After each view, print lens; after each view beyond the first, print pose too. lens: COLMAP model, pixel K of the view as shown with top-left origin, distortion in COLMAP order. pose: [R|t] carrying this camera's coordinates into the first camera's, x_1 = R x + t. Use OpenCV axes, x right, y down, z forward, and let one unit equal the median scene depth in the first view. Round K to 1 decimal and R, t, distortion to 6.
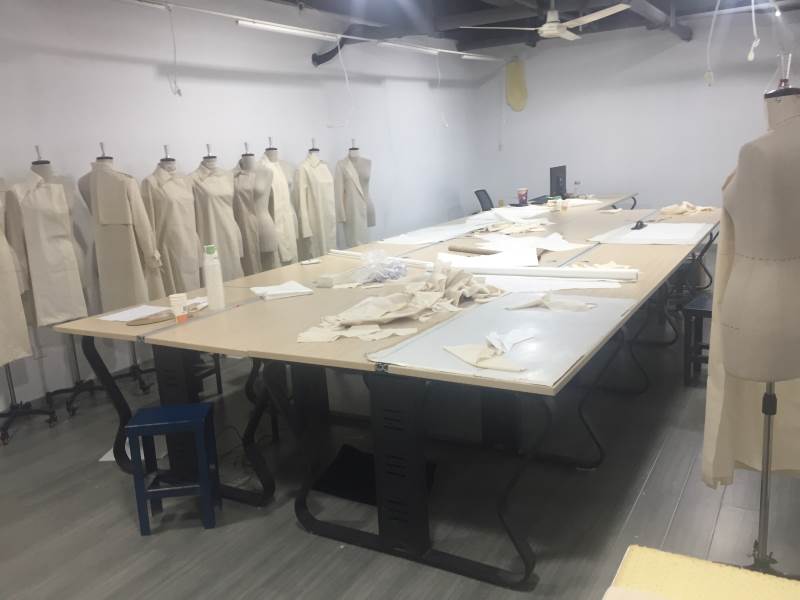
lens RADIAL K [[691.5, 0, 402.6], [0, 691.5, 300.9], [0, 0, 1]] dist [0.067977, -0.070624]
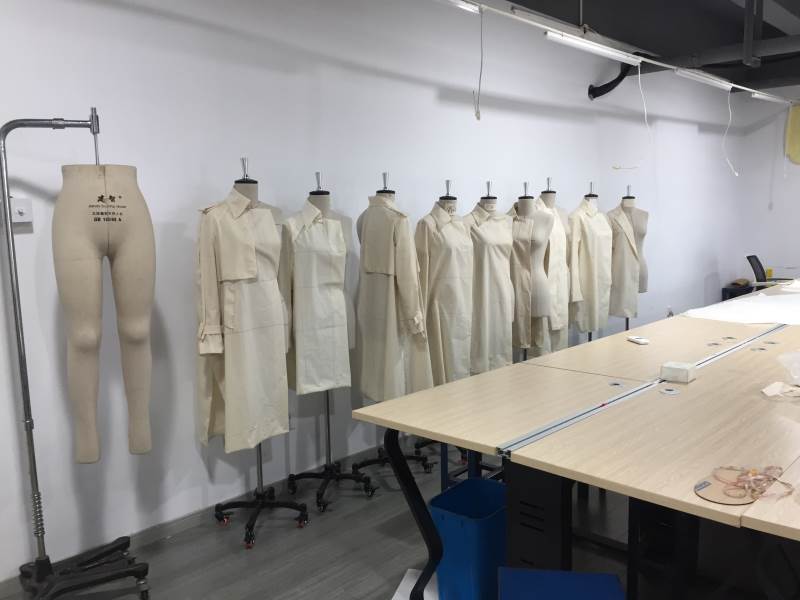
lens RADIAL K [[691.5, 0, 397.2], [0, 691.5, 298.7], [0, 0, 1]] dist [0.067977, -0.070624]
pose [[0.974080, 0.069134, -0.215380, -0.204677], [-0.087370, 0.993248, -0.076325, -0.017825], [0.208649, 0.093165, 0.973543, 0.204018]]
